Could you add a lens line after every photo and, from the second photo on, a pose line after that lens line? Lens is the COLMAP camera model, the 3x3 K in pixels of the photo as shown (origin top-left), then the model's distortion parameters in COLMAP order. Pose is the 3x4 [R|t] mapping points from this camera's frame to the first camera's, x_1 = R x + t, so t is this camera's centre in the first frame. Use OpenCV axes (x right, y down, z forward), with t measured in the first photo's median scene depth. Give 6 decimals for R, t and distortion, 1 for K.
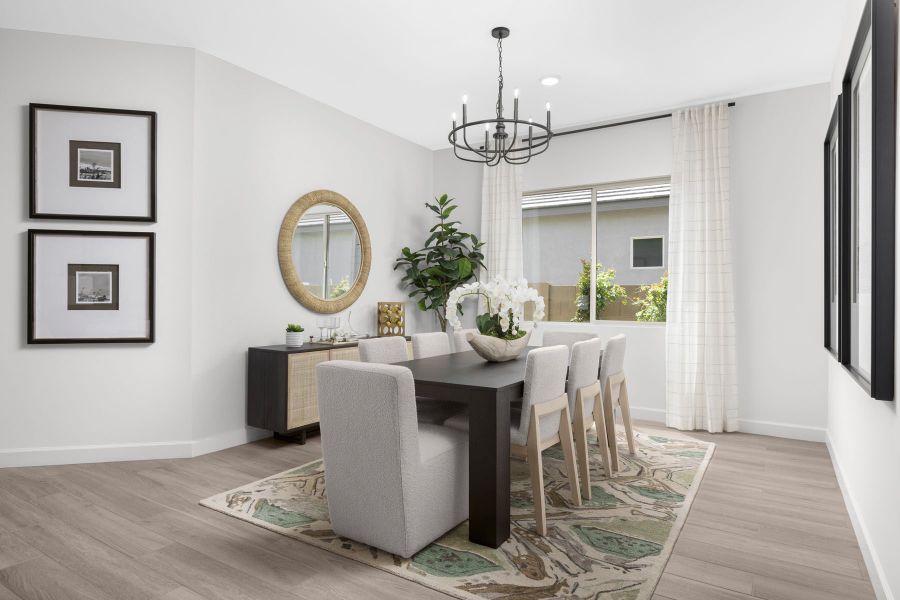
lens RADIAL K [[431.7, 0, 450.0], [0, 431.7, 300.0], [0, 0, 1]] dist [-0.013779, -0.000448]
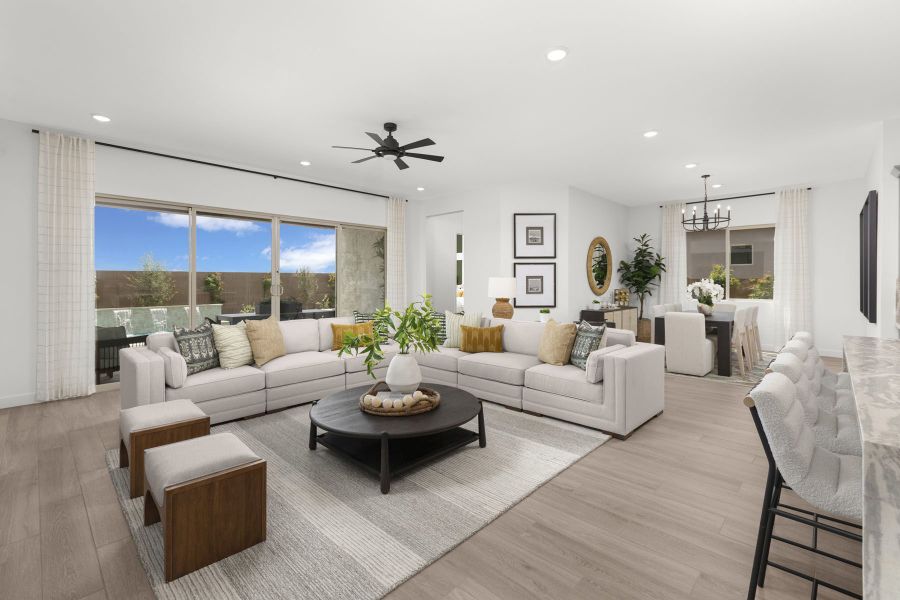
lens RADIAL K [[402.7, 0, 447.8], [0, 402.7, 281.1], [0, 0, 1]] dist [0.000802, 0.000015]
pose [[0.994120, -0.005277, -0.108157, -1.057643], [0.005683, 0.999978, 0.003445, -0.062925], [0.108137, -0.004040, 0.994128, -1.359696]]
